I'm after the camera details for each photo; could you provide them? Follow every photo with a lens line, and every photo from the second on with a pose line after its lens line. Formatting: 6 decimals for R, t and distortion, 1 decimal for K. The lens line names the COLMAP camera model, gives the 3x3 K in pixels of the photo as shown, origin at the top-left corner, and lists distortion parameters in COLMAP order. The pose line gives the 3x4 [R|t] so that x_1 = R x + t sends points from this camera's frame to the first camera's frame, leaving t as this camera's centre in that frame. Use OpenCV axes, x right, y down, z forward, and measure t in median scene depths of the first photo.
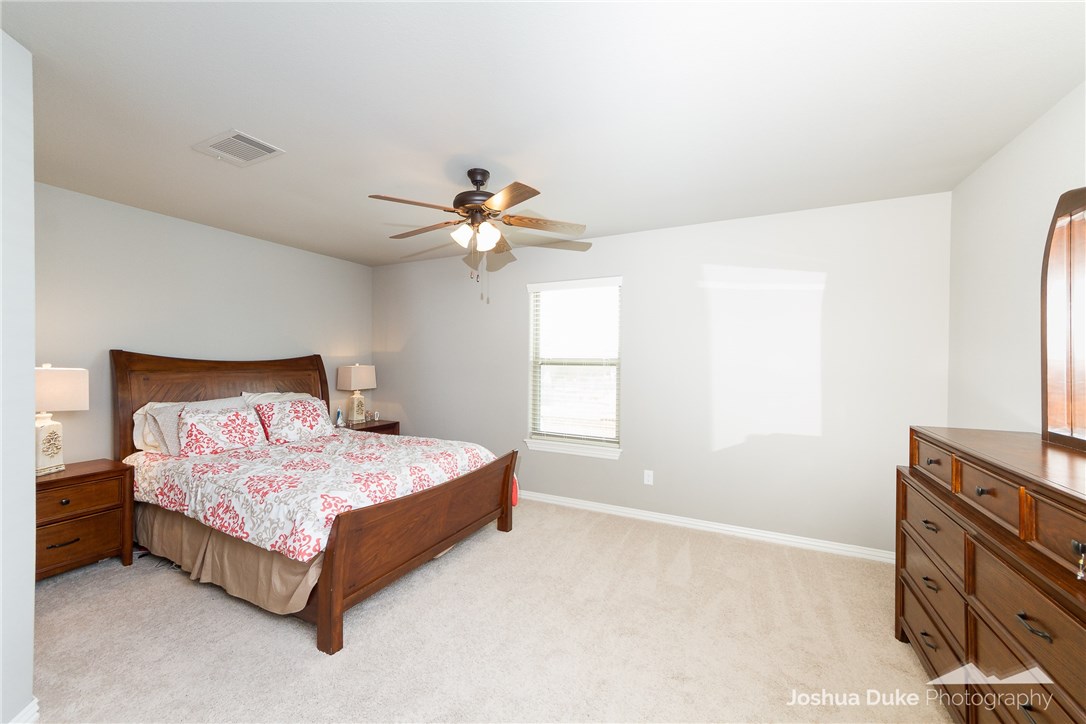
lens RADIAL K [[409.5, 0, 542.0], [0, 409.5, 360.9], [0, 0, 1]] dist [-0.000598, -0.000140]
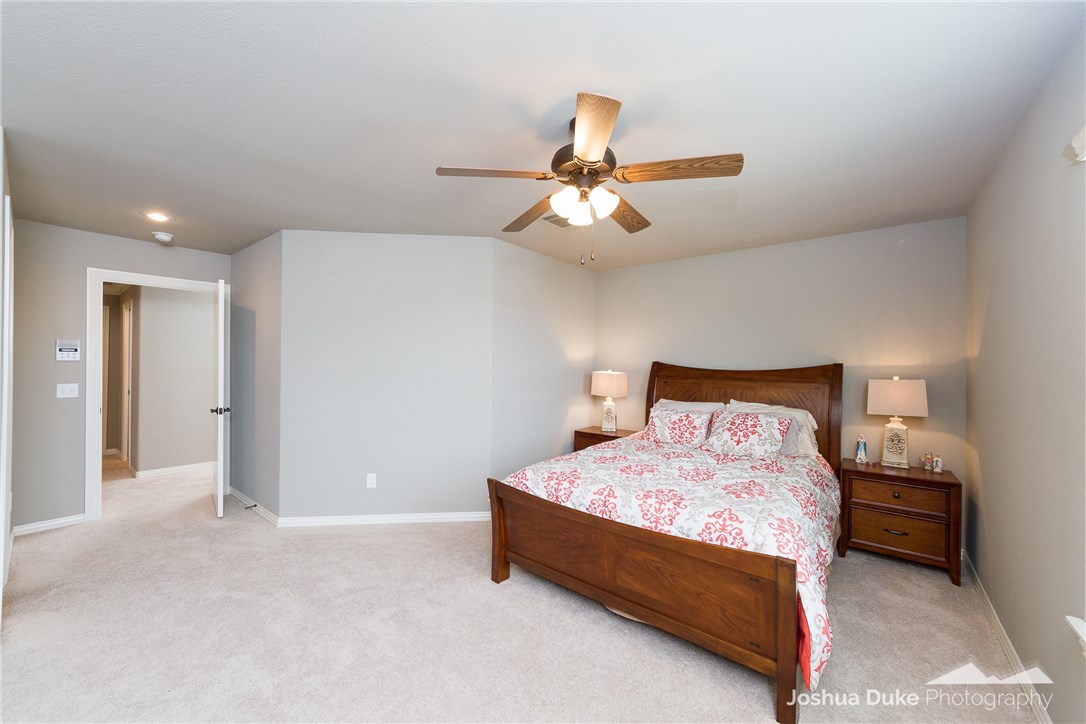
lens RADIAL K [[409.5, 0, 539.5], [0, 409.5, 361.8], [0, 0, 1]] dist [-0.000598, -0.000140]
pose [[-0.221536, -0.016119, -0.975019, 0.438894], [-0.013498, 0.999818, -0.013462, -0.000338], [0.975059, 0.010179, -0.221713, 0.788538]]
